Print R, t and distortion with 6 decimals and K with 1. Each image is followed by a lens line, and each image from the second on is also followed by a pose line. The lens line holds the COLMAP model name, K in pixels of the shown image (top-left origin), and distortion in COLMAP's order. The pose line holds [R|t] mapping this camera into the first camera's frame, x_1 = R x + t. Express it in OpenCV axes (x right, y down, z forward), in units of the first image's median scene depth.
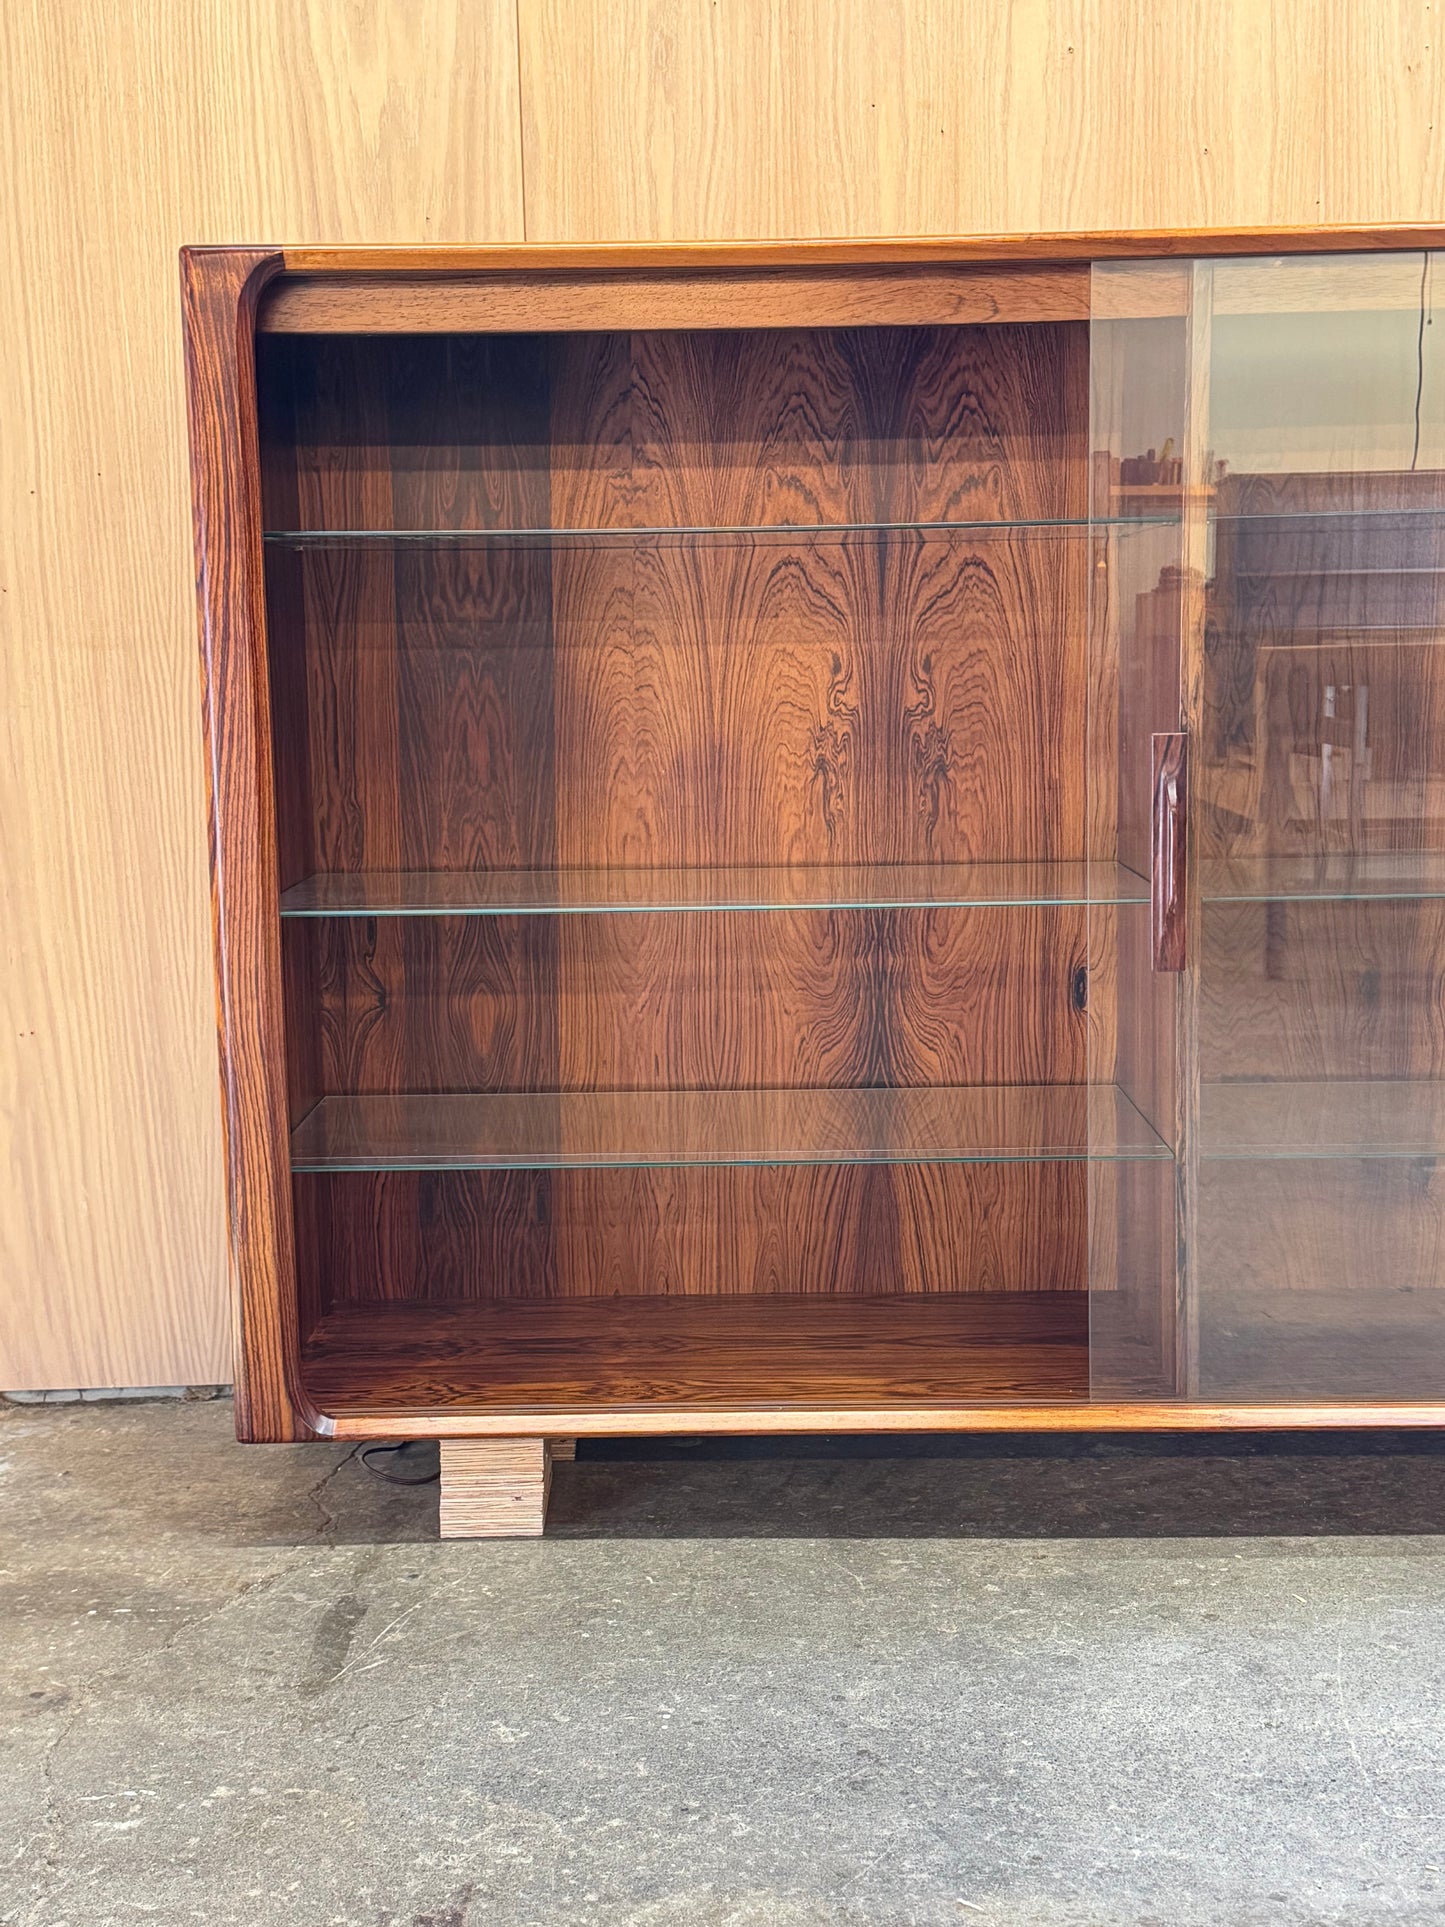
lens RADIAL K [[2472.7, 0, 724.0], [0, 2472.7, 969.6], [0, 0, 1]] dist [0.109925, 0.000000]
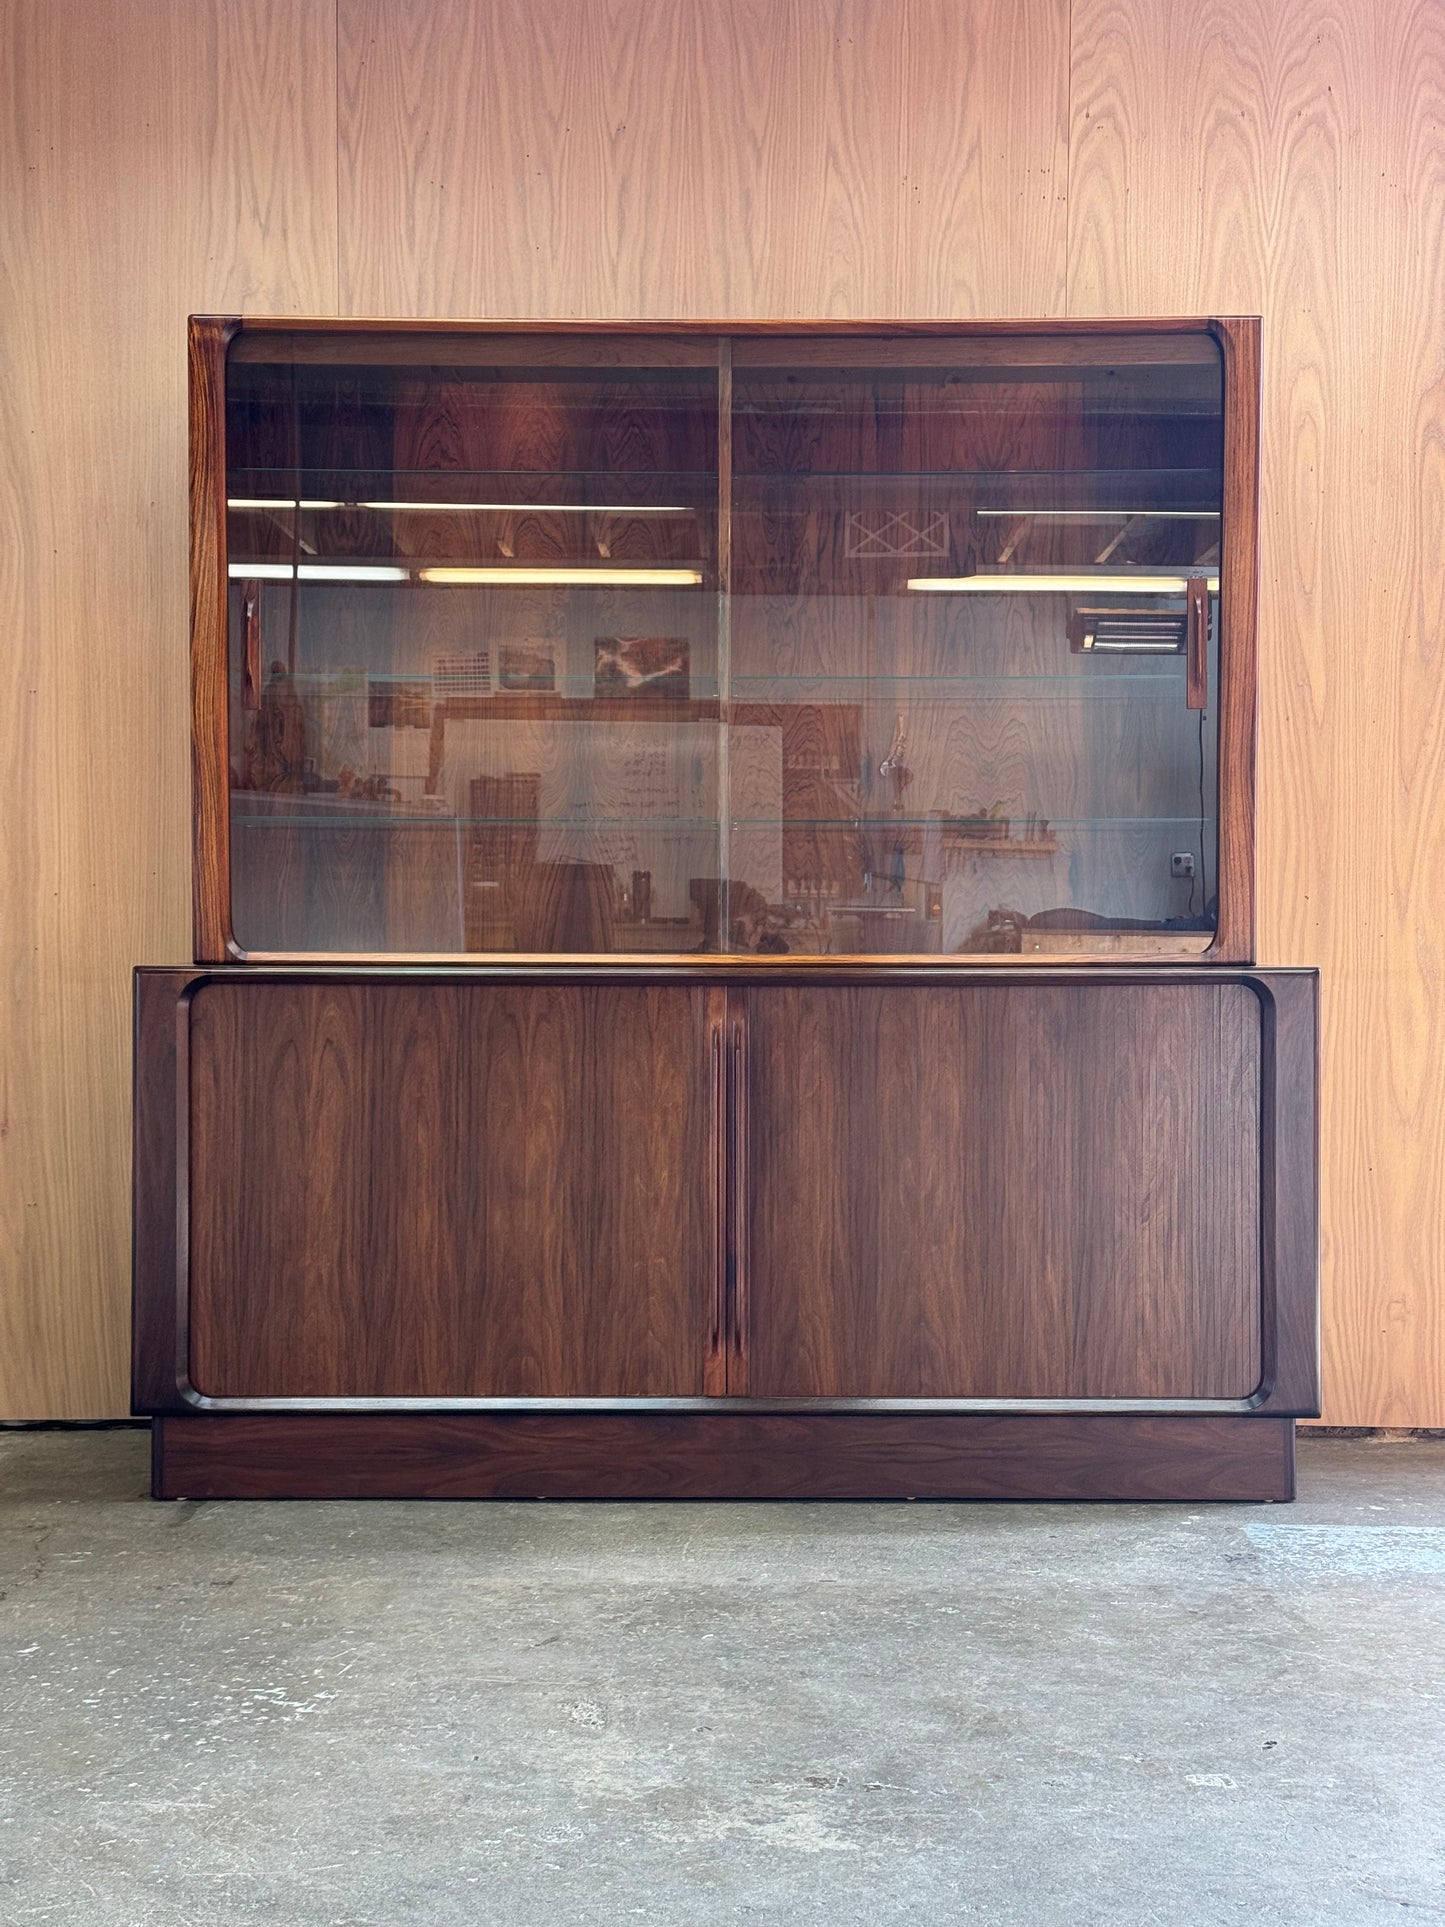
lens RADIAL K [[2643.3, 0, 744.2], [0, 2643.3, 967.8], [0, 0, 1]] dist [0.093437, 0.000000]
pose [[0.999696, 0.023081, 0.008632, 0.194167], [-0.021839, 0.992094, -0.123579, 0.081547], [-0.011416, 0.123353, 0.992297, -0.859860]]
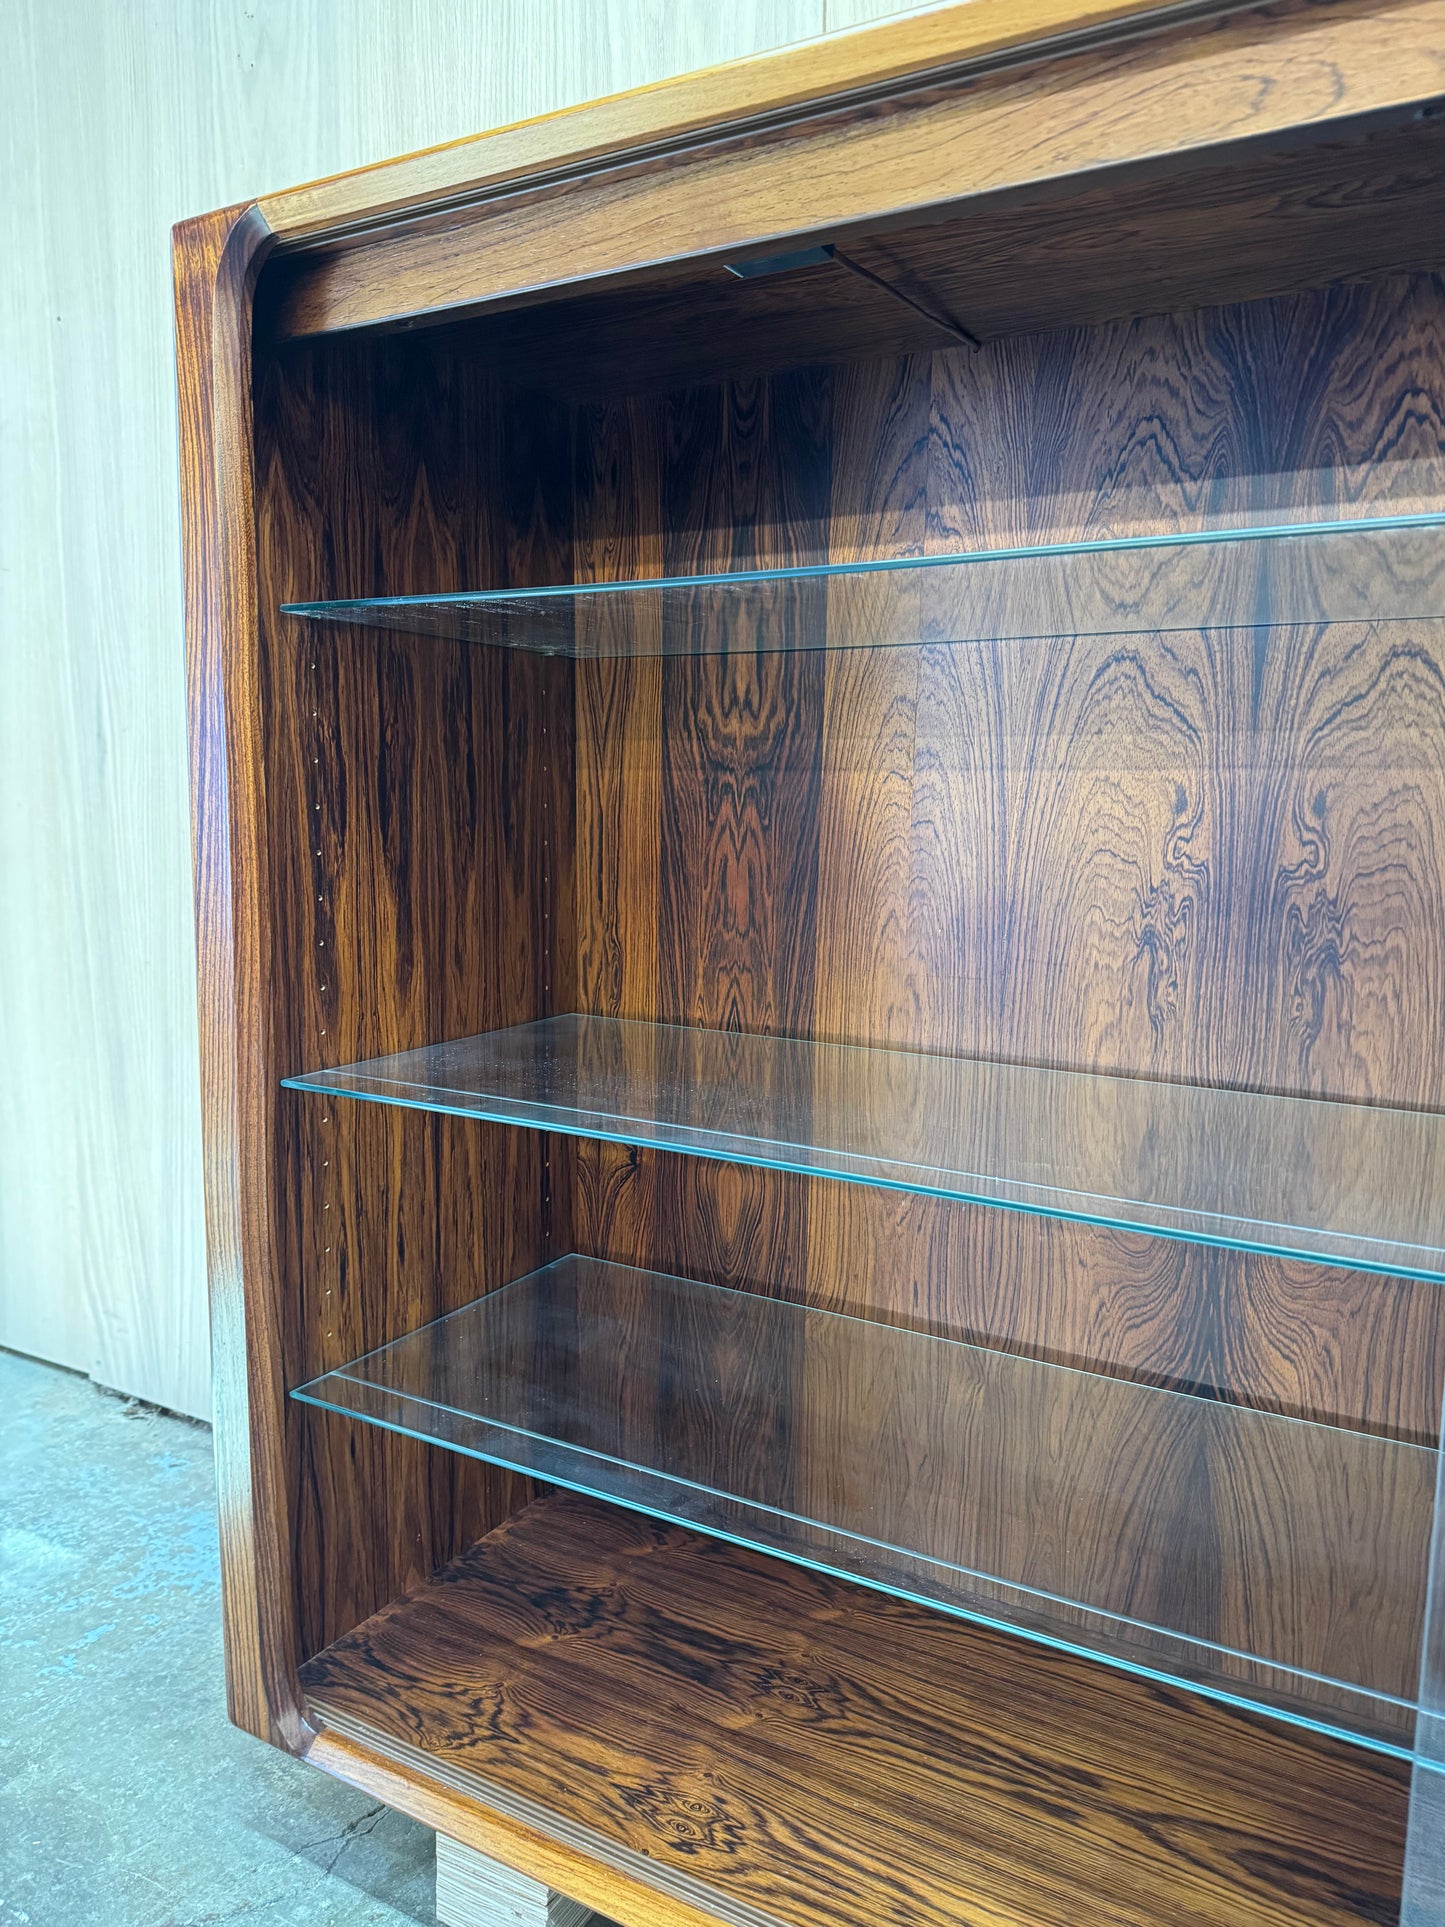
lens RADIAL K [[1368.5, 0, 709.4], [0, 1368.5, 963.6], [0, 0, 1]] dist [0.030640, -0.047612]
pose [[0.868040, 0.089455, -0.488369, 0.124943], [-0.092411, 0.995556, 0.018103, -0.071693], [0.487818, 0.029417, 0.872450, 0.595500]]
